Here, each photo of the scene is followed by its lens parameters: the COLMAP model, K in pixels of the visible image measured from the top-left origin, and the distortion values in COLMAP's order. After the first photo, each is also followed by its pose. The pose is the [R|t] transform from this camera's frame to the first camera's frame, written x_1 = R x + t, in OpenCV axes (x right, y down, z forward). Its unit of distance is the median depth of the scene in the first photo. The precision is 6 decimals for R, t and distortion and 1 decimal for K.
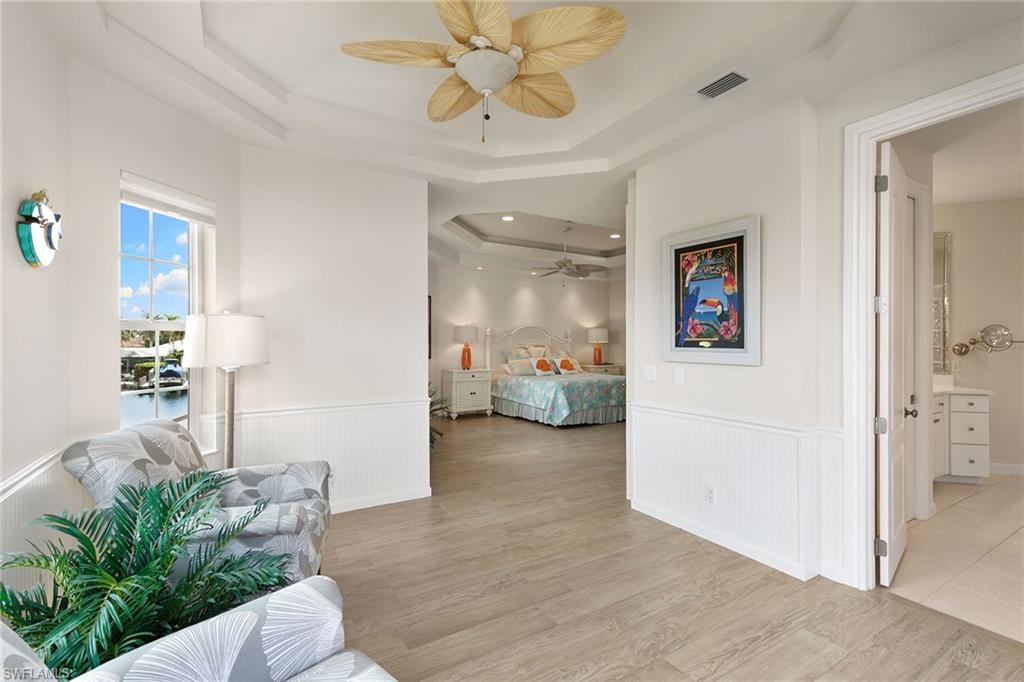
lens RADIAL K [[459.9, 0, 513.9], [0, 459.9, 340.7], [0, 0, 1]] dist [0.003631, -0.000071]
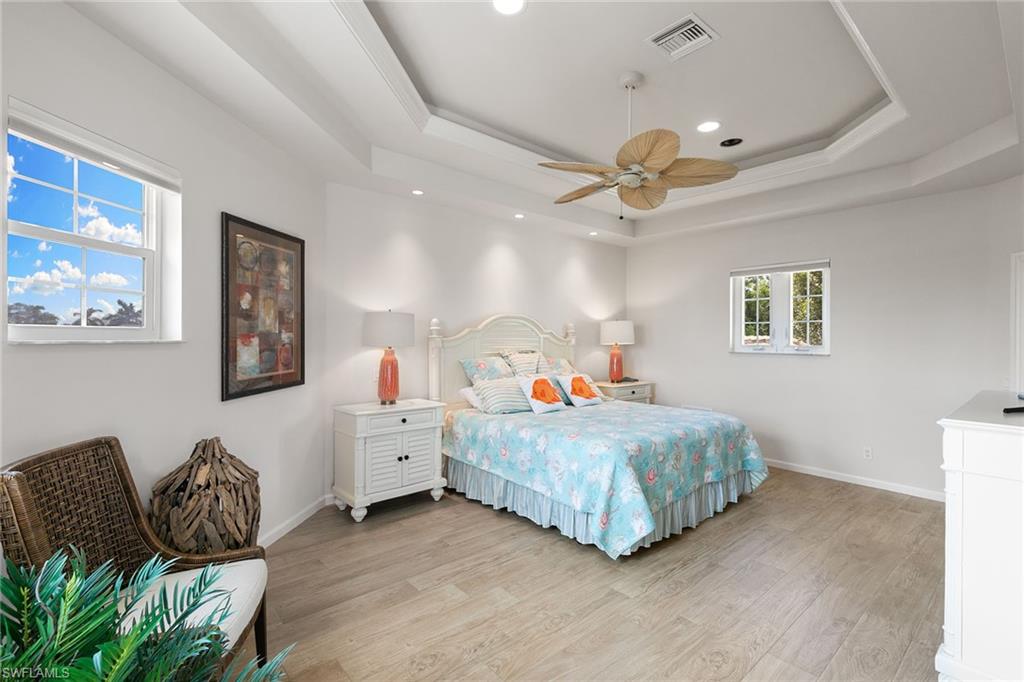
lens RADIAL K [[459.9, 0, 513.9], [0, 459.9, 340.7], [0, 0, 1]] dist [0.003631, -0.000071]
pose [[0.987877, 0.002464, 0.155220, -0.050457], [-0.003637, 0.999967, 0.007272, -0.005994], [-0.155197, -0.007749, 0.987853, 0.519702]]
